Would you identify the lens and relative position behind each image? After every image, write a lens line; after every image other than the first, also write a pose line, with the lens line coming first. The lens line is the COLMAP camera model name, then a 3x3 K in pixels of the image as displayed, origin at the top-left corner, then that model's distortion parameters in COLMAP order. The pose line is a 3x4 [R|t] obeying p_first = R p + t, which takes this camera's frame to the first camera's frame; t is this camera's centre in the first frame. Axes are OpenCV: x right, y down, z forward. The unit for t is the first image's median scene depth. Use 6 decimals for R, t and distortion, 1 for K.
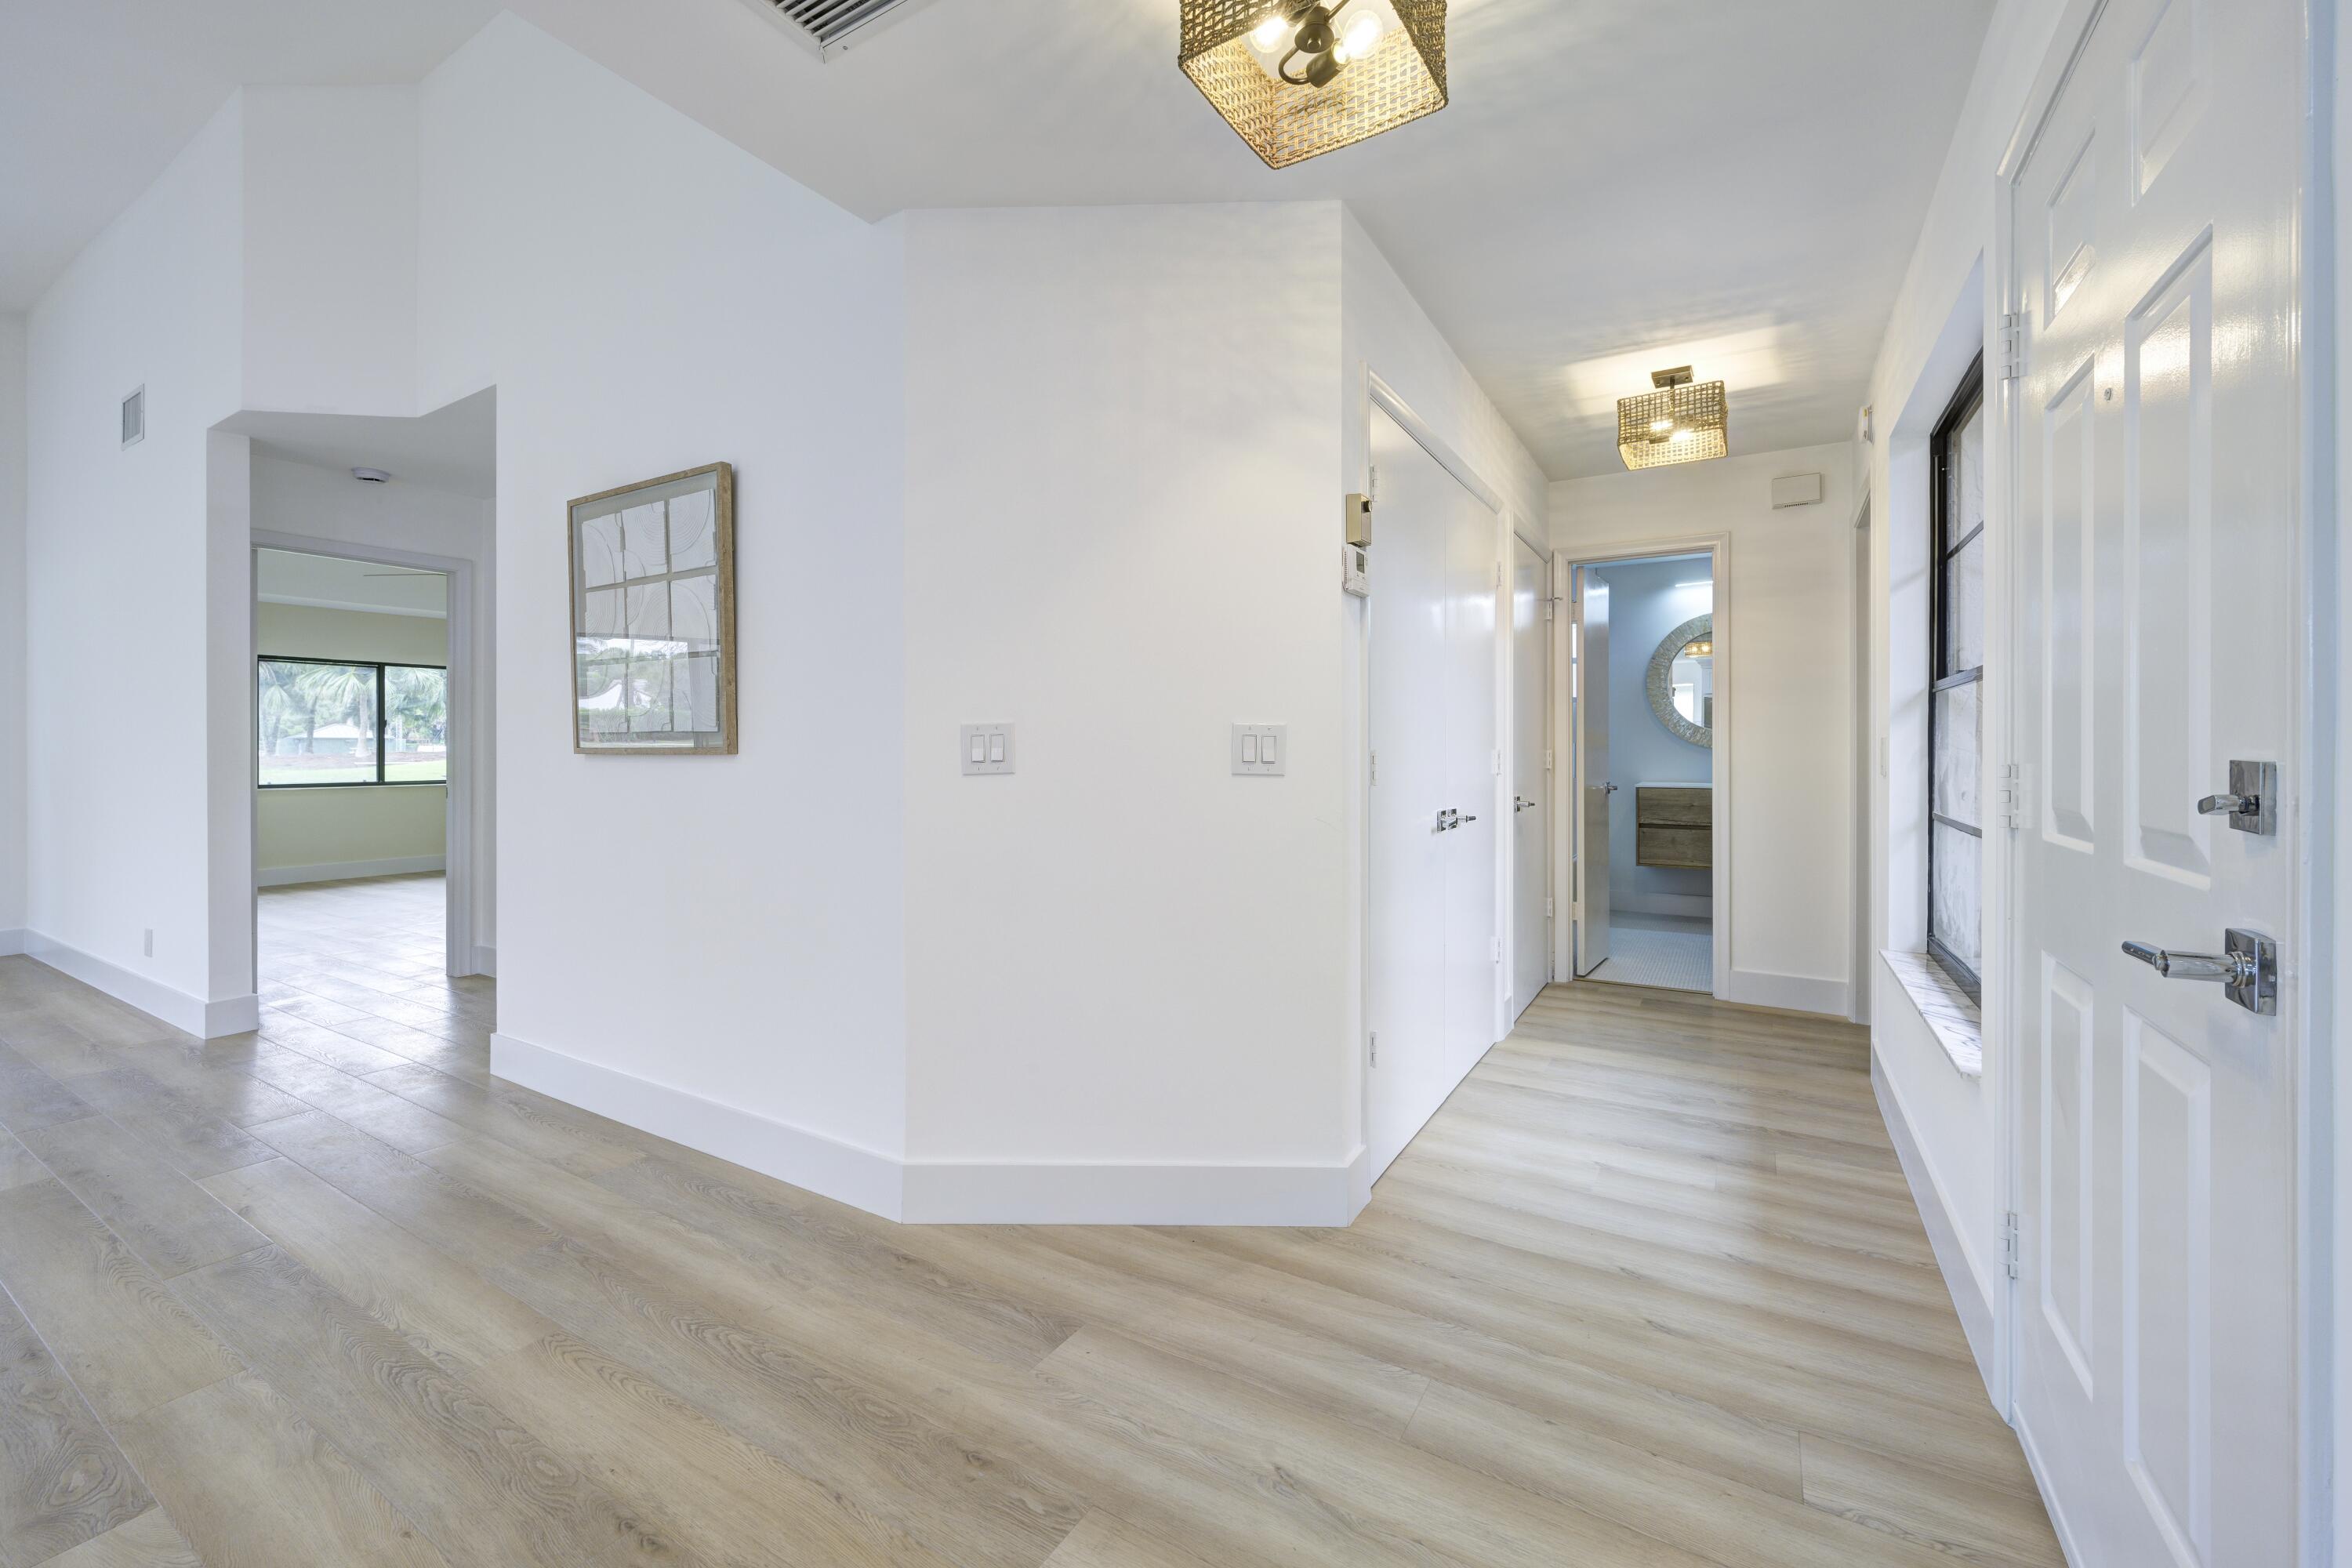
lens RADIAL K [[939.1, 0, 1178.2], [0, 939.1, 754.3], [0, 0, 1]] dist [-0.001739, -0.000189]
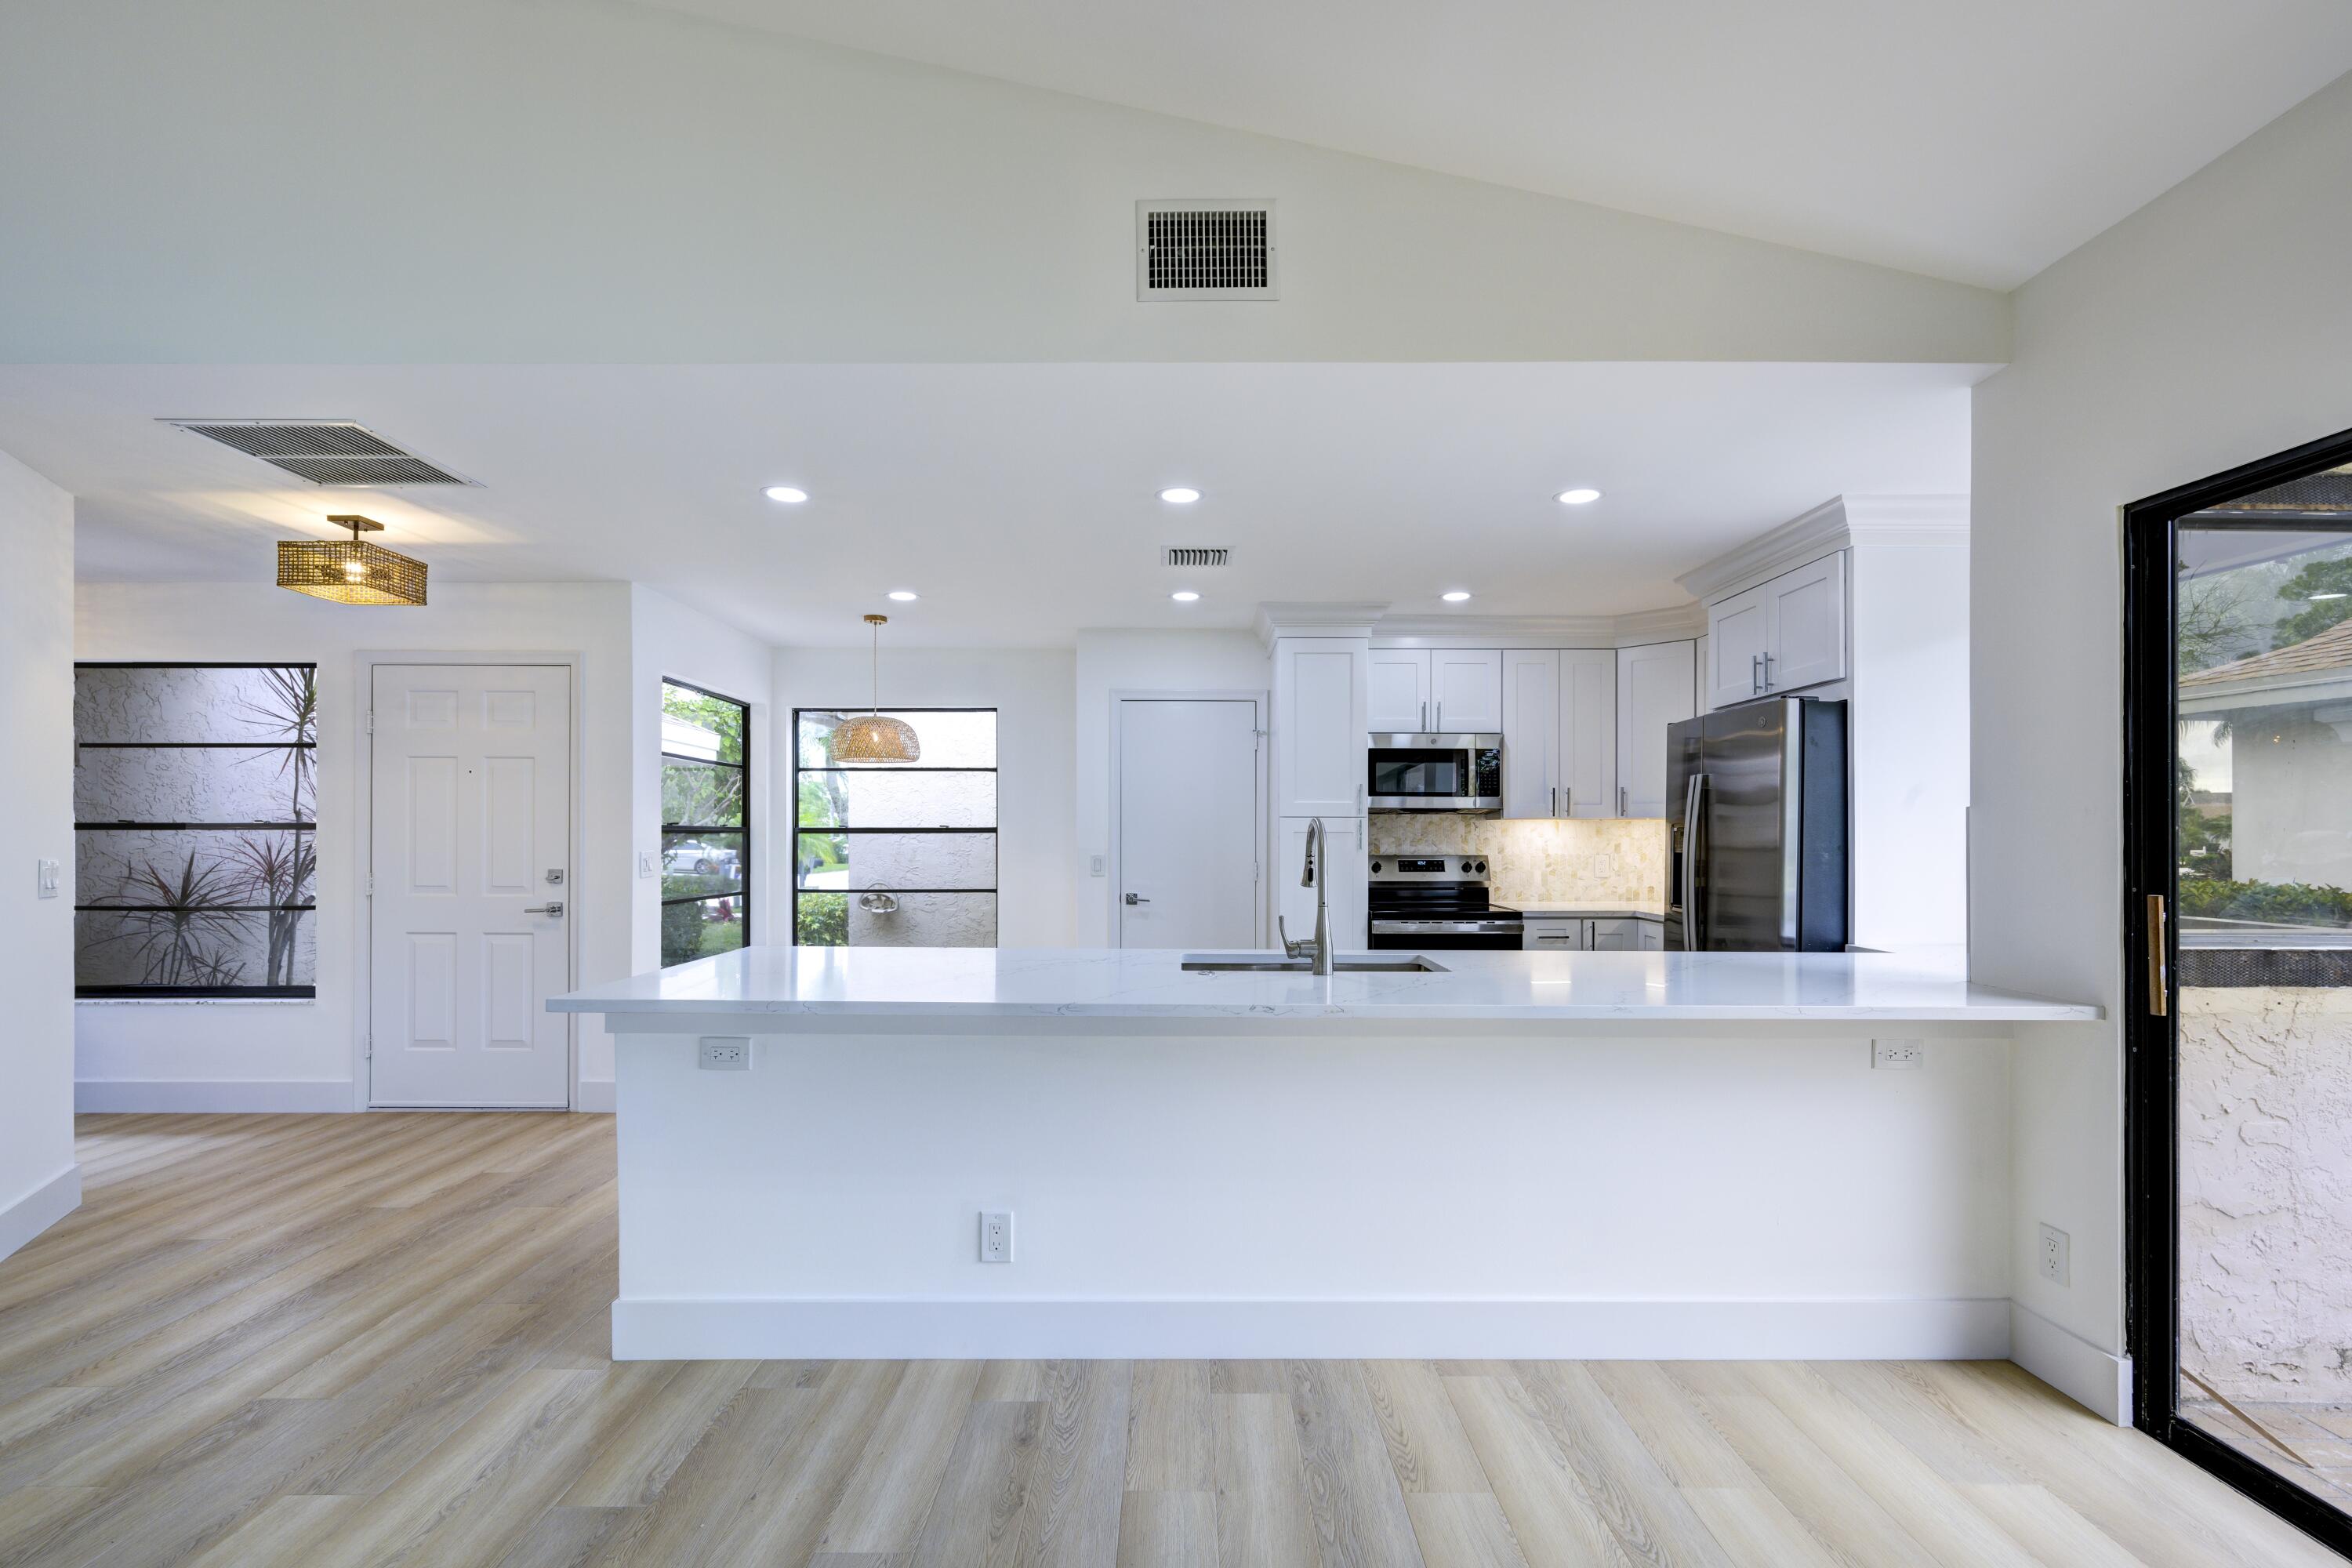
lens RADIAL K [[1039.1, 0, 1178.7], [0, 1039.1, 824.6], [0, 0, 1]] dist [-0.009773, -0.000431]
pose [[-0.519053, 0.010630, 0.854676, -2.568495], [0.001894, 0.999935, -0.011287, -0.080053], [-0.854740, -0.004239, -0.519039, 0.463697]]
